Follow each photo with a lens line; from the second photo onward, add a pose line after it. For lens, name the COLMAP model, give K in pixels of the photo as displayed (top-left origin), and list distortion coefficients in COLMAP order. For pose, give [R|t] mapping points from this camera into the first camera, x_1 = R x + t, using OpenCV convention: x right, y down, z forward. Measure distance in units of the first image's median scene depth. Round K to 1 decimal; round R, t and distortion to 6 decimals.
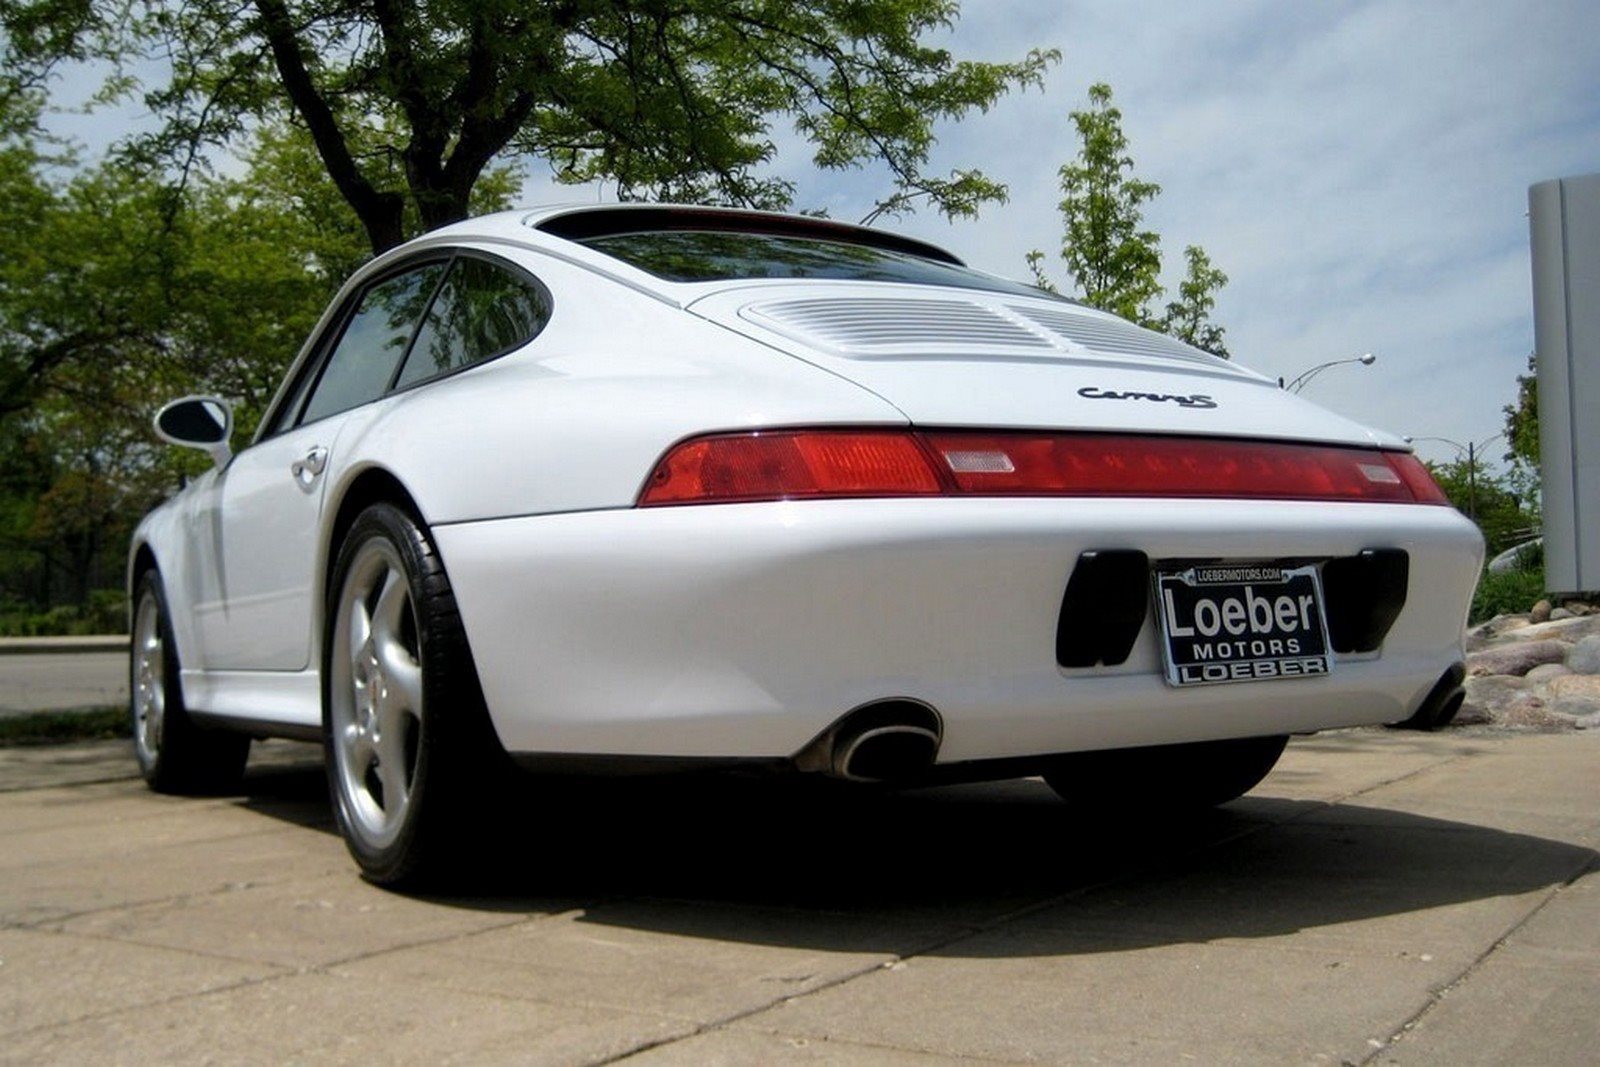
lens RADIAL K [[1723.8, 0, 802.0], [0, 1723.8, 591.3], [0, 0, 1]] dist [-0.149971, 0.278321]
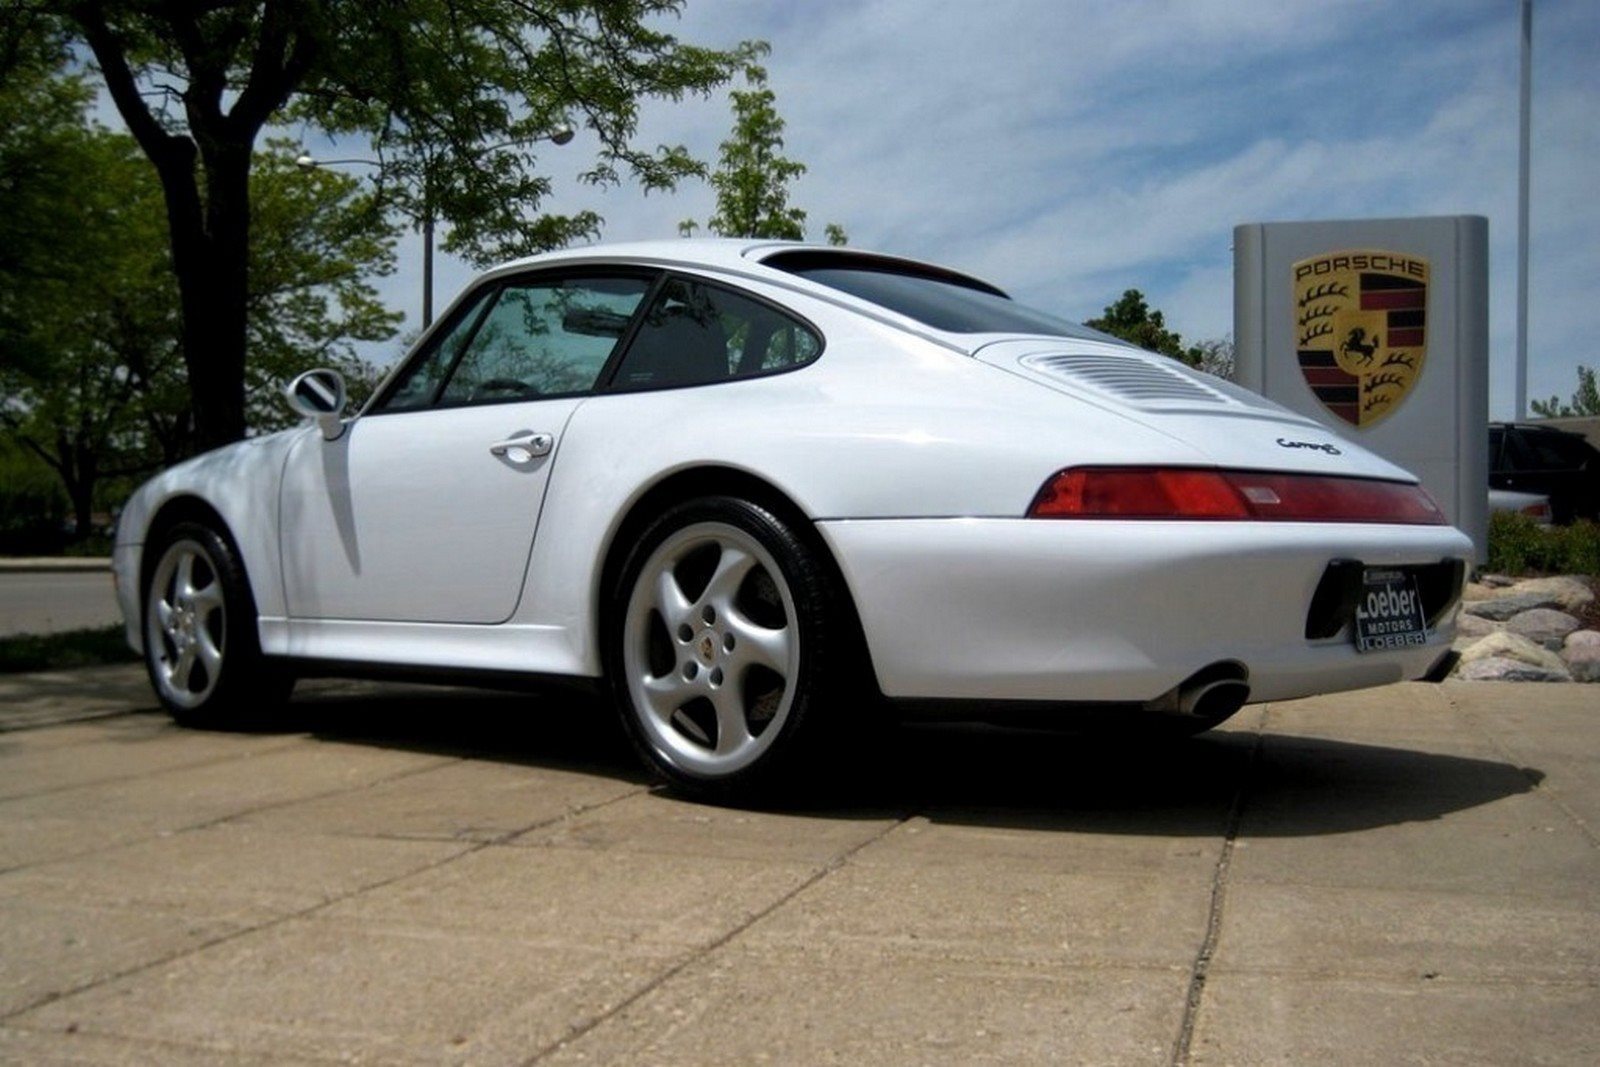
lens RADIAL K [[1686.0, 0, 799.6], [0, 1686.0, 616.9], [0, 0, 1]] dist [-0.152182, 0.260686]
pose [[0.962064, 0.015493, 0.272385, -0.328098], [-0.029476, 0.998445, 0.047317, -0.014459], [-0.271228, -0.053551, 0.961024, -0.120976]]
